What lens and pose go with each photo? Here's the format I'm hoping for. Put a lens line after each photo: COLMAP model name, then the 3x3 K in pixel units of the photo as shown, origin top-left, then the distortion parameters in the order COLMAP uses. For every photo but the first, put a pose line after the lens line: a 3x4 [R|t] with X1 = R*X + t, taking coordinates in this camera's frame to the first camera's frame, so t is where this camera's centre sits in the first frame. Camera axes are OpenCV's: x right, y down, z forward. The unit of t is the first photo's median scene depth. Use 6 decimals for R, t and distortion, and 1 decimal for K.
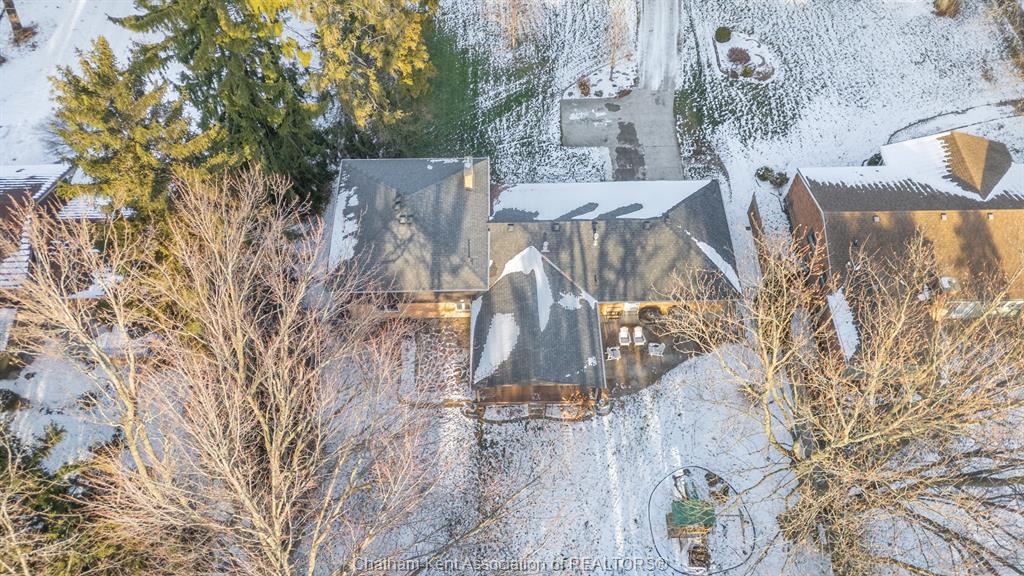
lens RADIAL K [[738.5, 0, 512.0], [0, 738.5, 288.0], [0, 0, 1]] dist [0.084057, -0.070438]
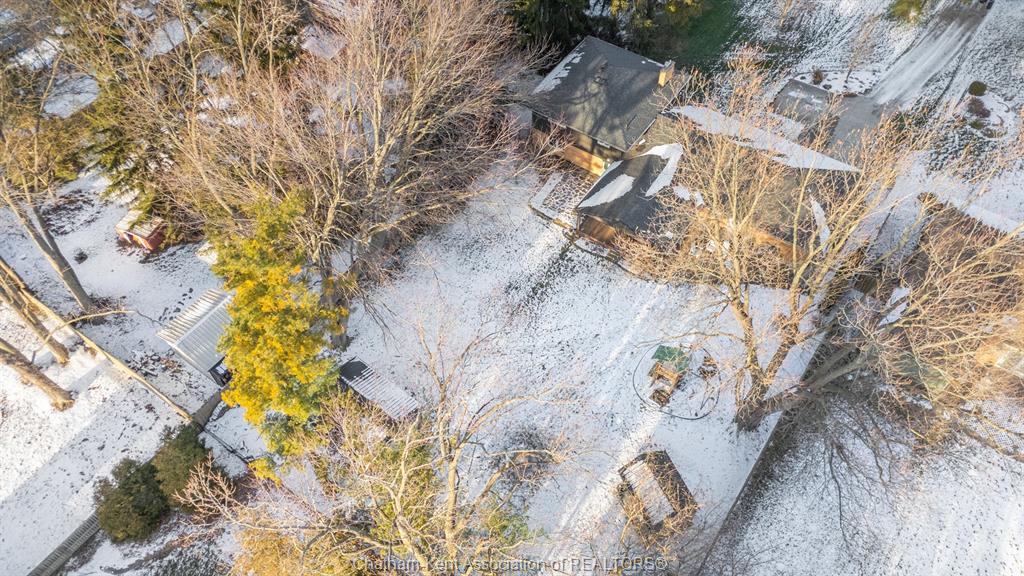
lens RADIAL K [[738.5, 0, 512.0], [0, 738.5, 288.0], [0, 0, 1]] dist [0.084057, -0.070438]
pose [[0.815123, 0.470907, -0.337373, 0.270224], [-0.486504, 0.872639, 0.042600, 0.193439], [0.314466, 0.129409, 0.940407, -0.171044]]
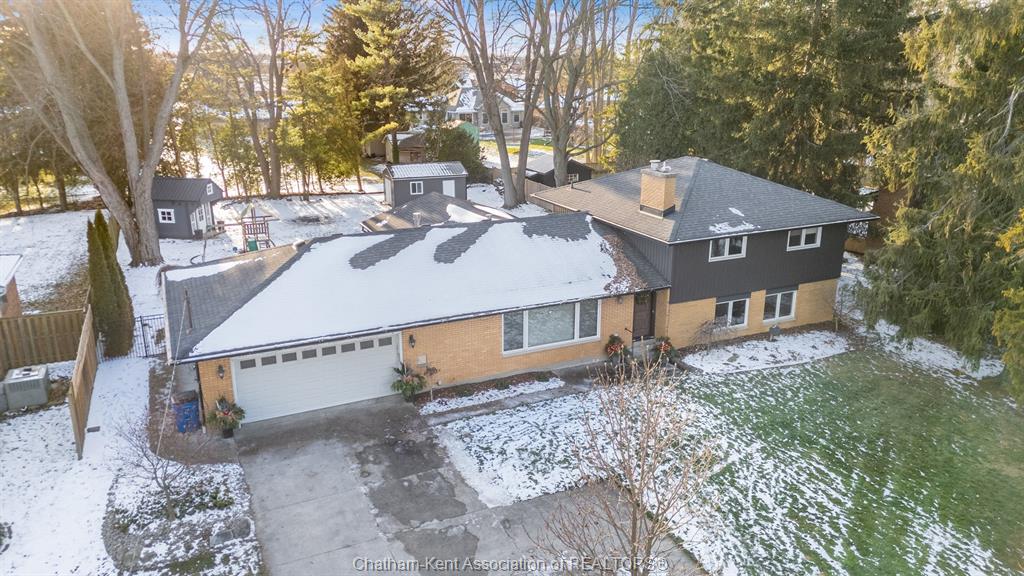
lens RADIAL K [[738.5, 0, 512.0], [0, 738.5, 288.0], [0, 0, 1]] dist [0.084057, -0.070438]
pose [[-0.914192, 0.131346, -0.383408, 0.236577], [-0.332127, 0.299357, 0.894470, -0.521406], [0.232261, 0.945057, -0.230046, 1.001767]]
